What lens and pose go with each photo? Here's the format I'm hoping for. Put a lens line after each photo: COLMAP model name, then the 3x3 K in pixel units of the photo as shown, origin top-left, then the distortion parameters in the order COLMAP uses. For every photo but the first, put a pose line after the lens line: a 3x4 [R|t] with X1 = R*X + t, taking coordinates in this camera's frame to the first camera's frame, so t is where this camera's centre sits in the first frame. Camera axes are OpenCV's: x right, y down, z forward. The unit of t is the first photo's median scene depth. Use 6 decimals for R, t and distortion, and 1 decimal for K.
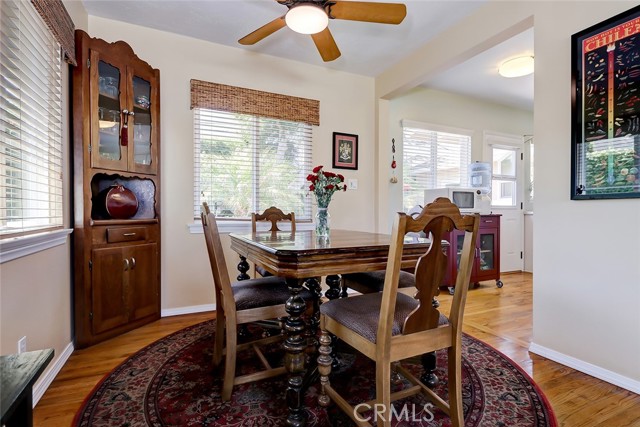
lens RADIAL K [[319.5, 0, 319.1], [0, 319.5, 213.8], [0, 0, 1]] dist [-0.000595, 0.000603]
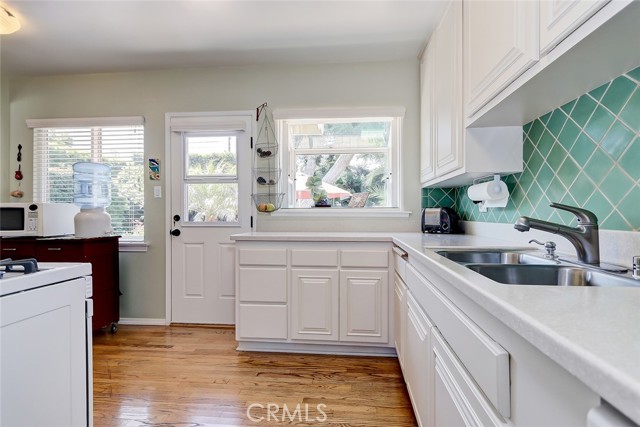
lens RADIAL K [[295.6, 0, 324.0], [0, 295.6, 213.8], [0, 0, 1]] dist [0.008063, 0.000285]
pose [[0.859907, -0.002858, -0.510444, 1.800754], [-0.000446, 0.999980, -0.006350, -0.064367], [0.510451, 0.005688, 0.859888, 0.992651]]
